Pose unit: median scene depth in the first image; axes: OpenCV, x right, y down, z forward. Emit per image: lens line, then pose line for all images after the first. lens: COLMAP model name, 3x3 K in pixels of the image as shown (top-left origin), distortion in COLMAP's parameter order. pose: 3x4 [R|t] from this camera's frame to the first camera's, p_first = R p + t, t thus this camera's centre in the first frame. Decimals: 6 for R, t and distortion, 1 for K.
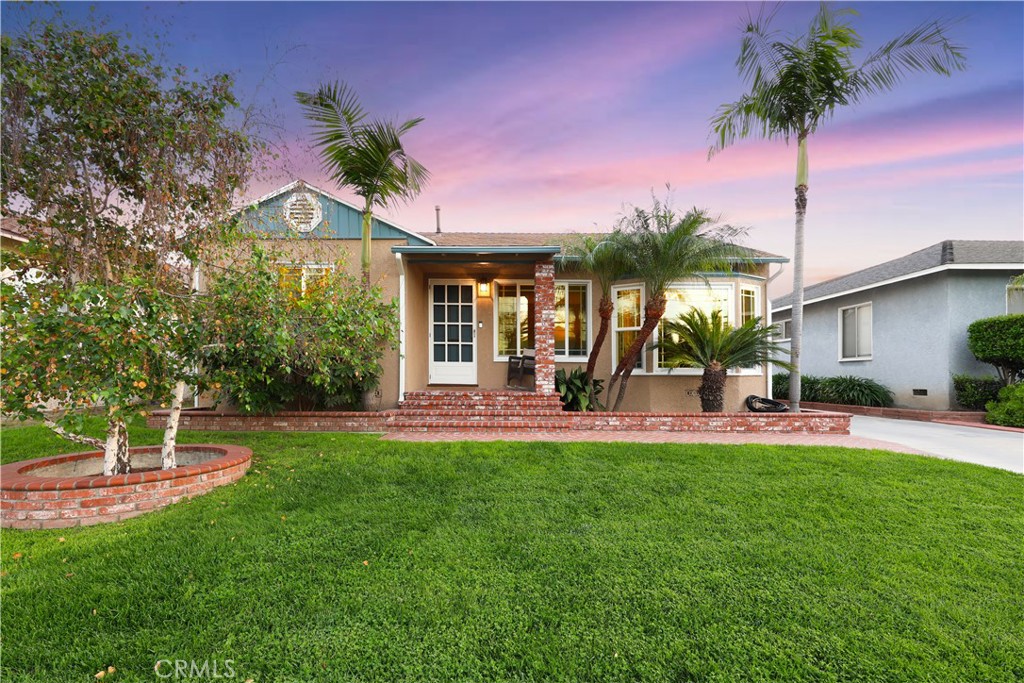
lens RADIAL K [[418.6, 0, 511.4], [0, 418.6, 372.6], [0, 0, 1]] dist [-0.002581, -0.000073]
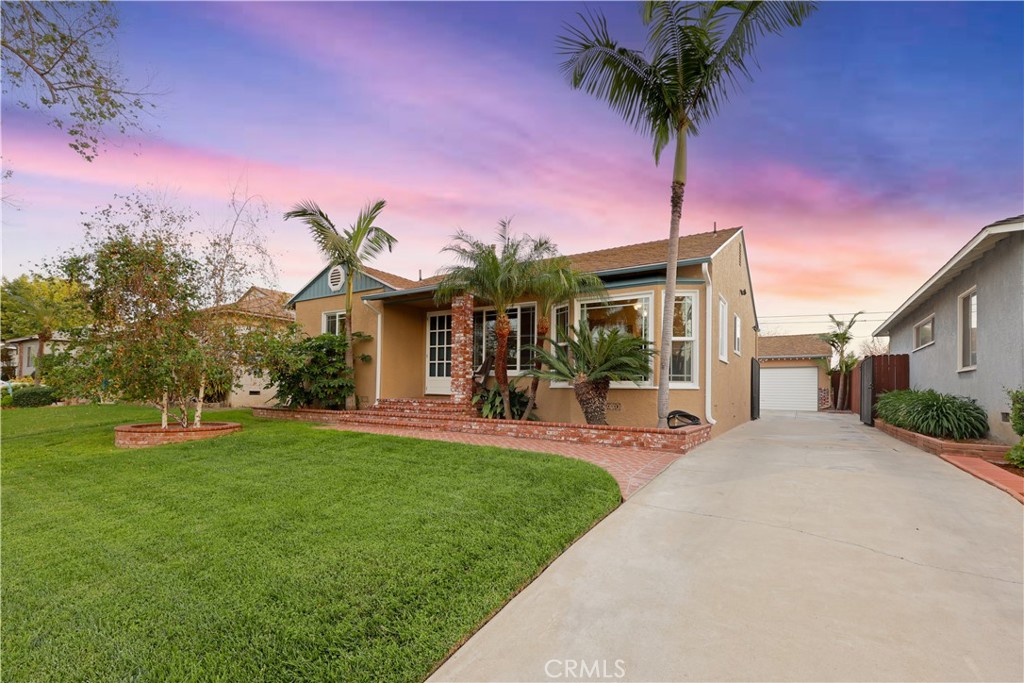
lens RADIAL K [[418.6, 0, 512.5], [0, 418.6, 387.2], [0, 0, 1]] dist [-0.002581, -0.000073]
pose [[0.861600, 0.005221, -0.507561, 0.812447], [-0.006360, 0.999980, -0.000510, 0.006164], [0.507549, 0.003667, 0.861615, 0.029064]]
